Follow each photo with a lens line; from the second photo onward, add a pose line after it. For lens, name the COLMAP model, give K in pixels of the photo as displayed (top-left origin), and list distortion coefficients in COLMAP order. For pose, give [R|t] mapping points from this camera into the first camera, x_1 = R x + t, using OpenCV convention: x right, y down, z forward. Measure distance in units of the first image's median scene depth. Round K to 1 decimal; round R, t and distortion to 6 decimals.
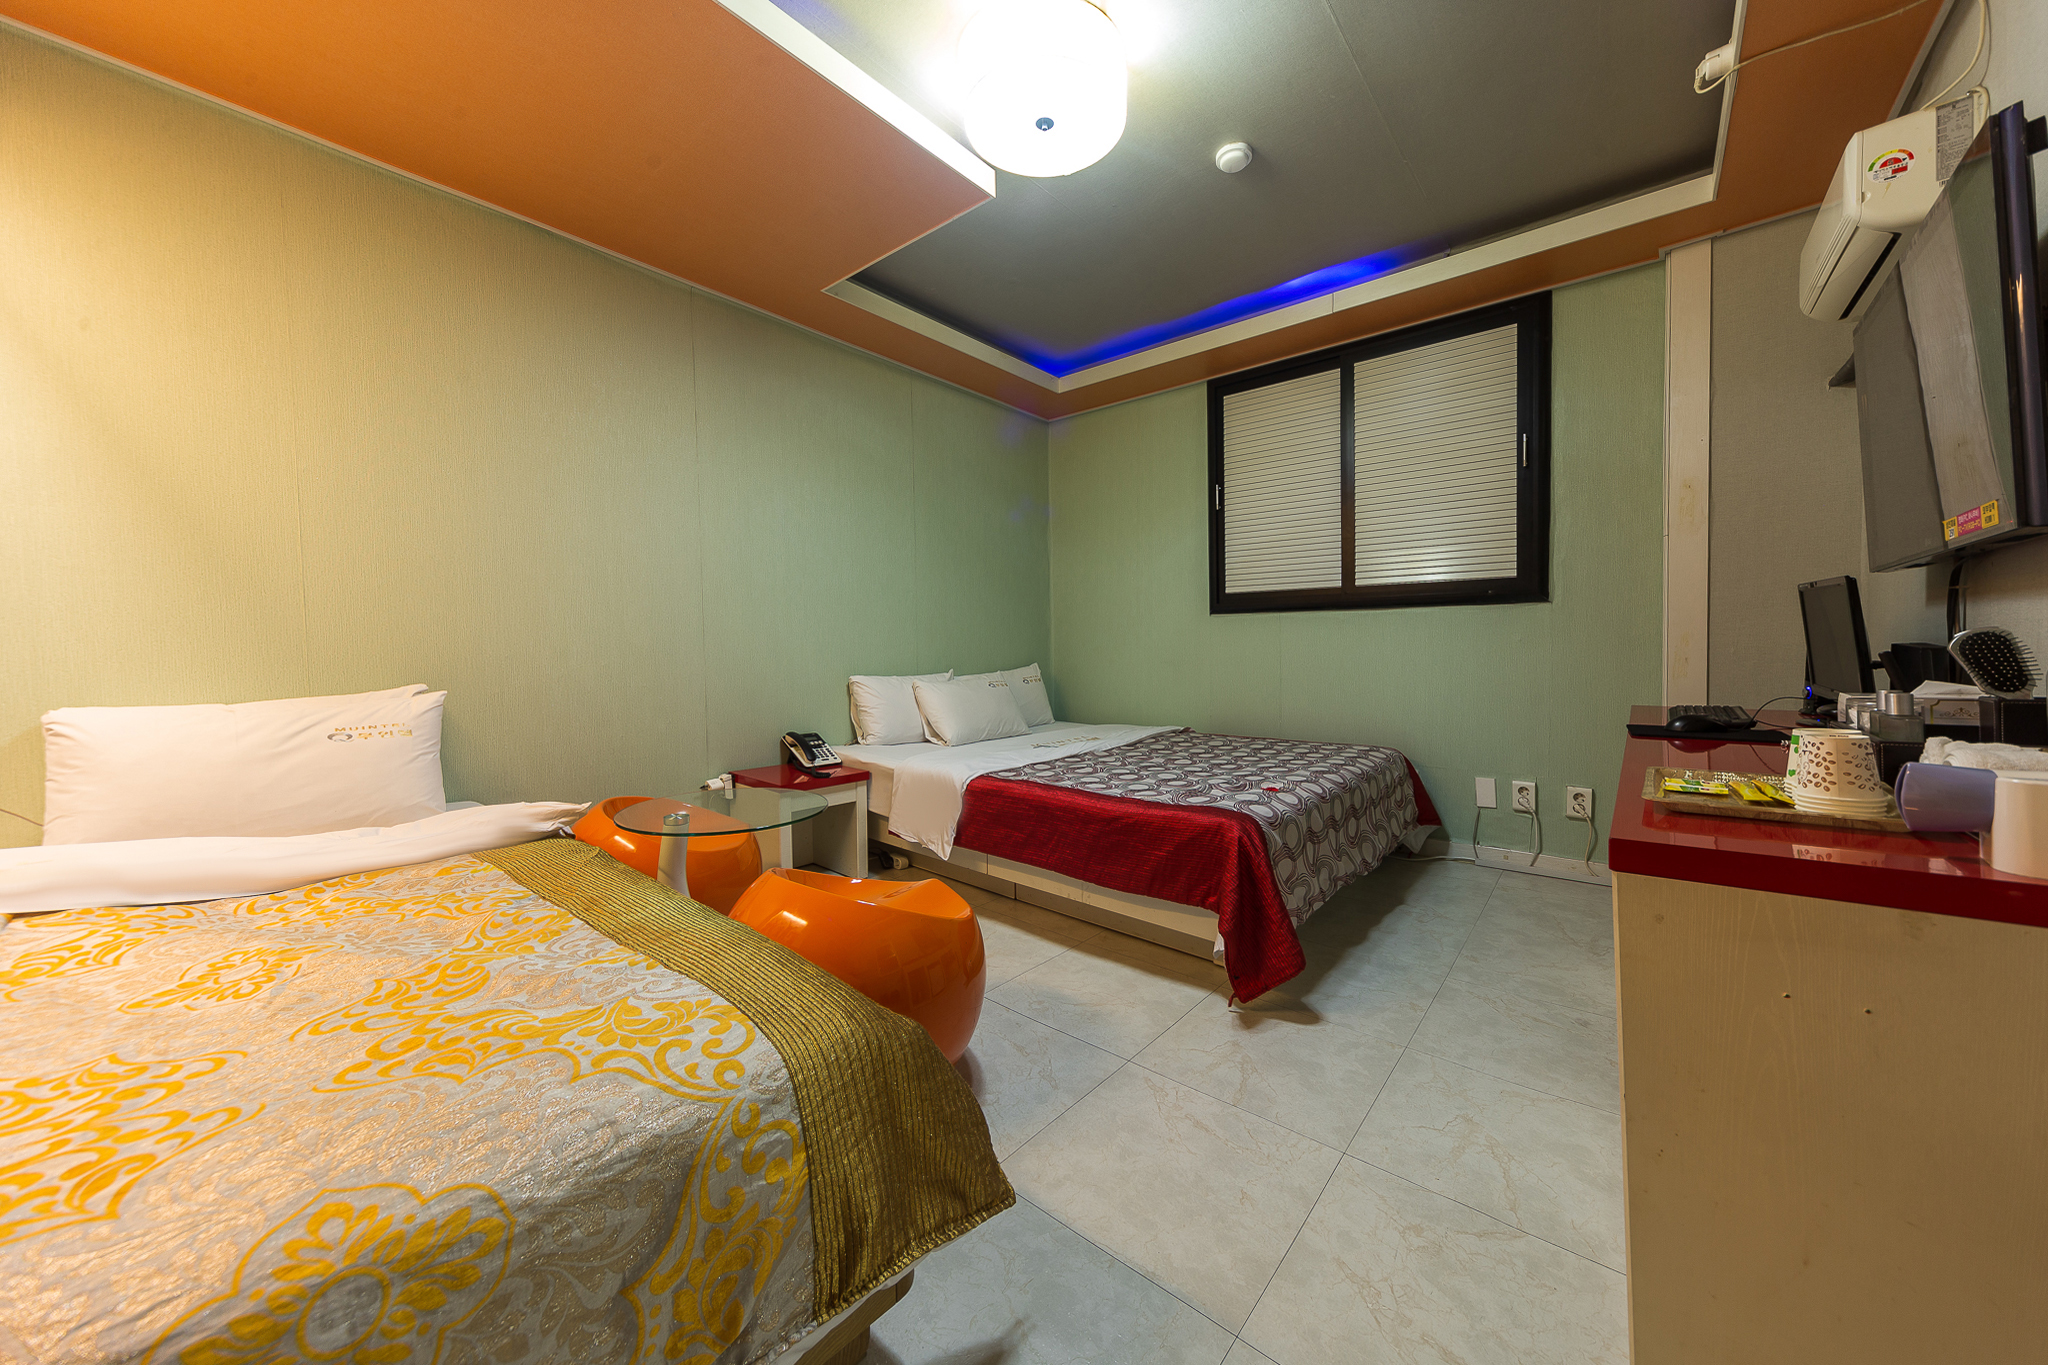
lens RADIAL K [[710.1, 0, 1030.3], [0, 710.1, 647.6], [0, 0, 1]] dist [0.001591, 0.000173]
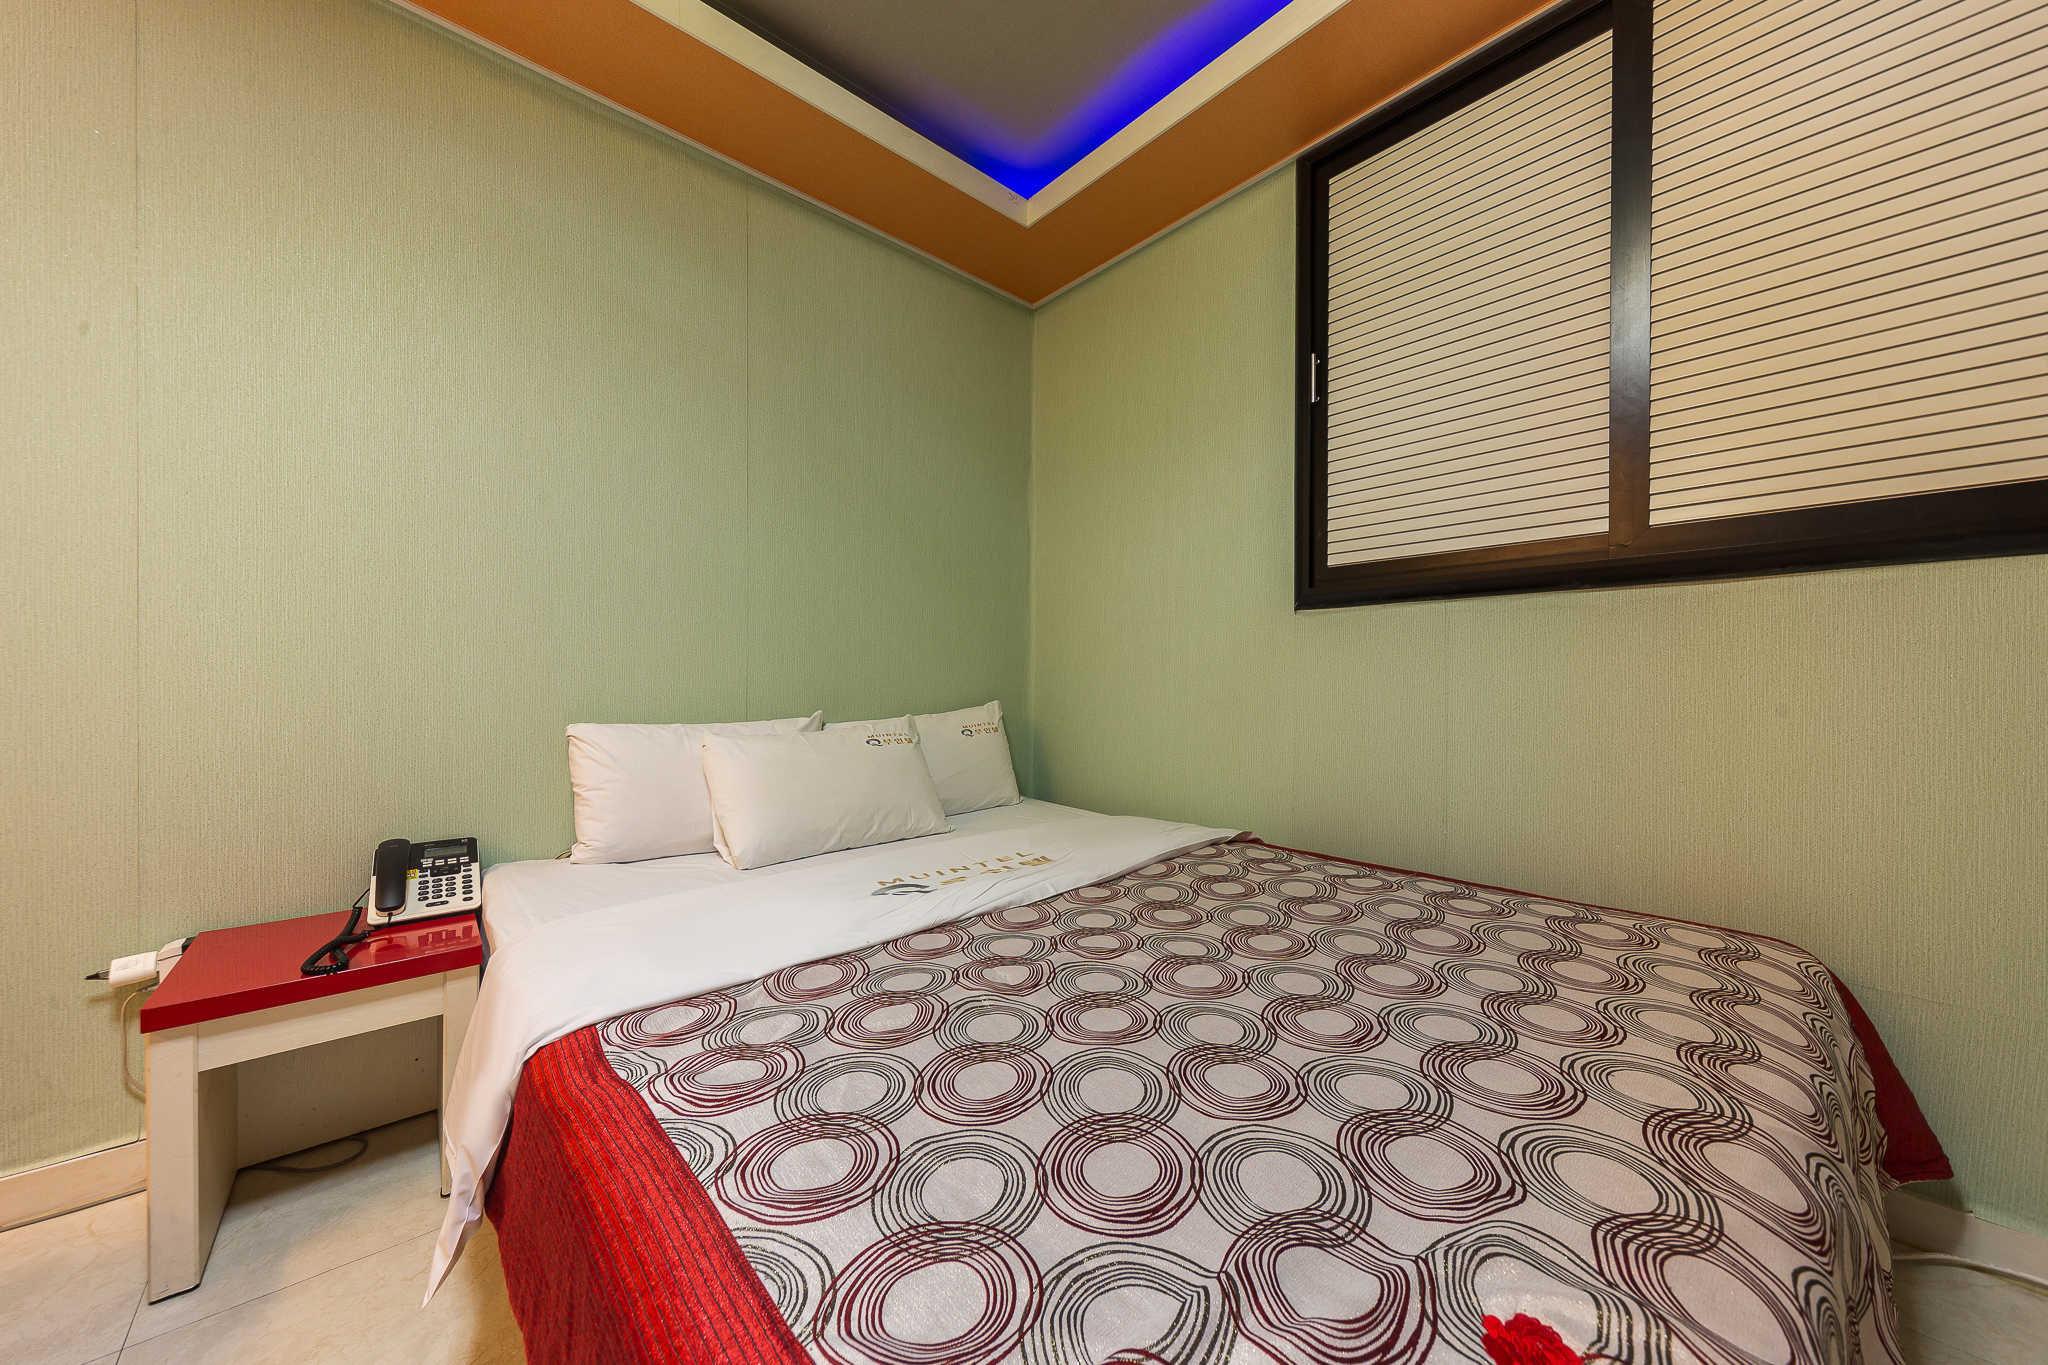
lens RADIAL K [[710.1, 0, 1042.7], [0, 710.1, 696.7], [0, 0, 1]] dist [0.001591, 0.000173]
pose [[0.993428, 0.010946, -0.113934, 0.131764], [-0.008284, 0.999682, 0.023810, 0.004910], [0.114159, -0.022710, 0.993203, 0.470749]]
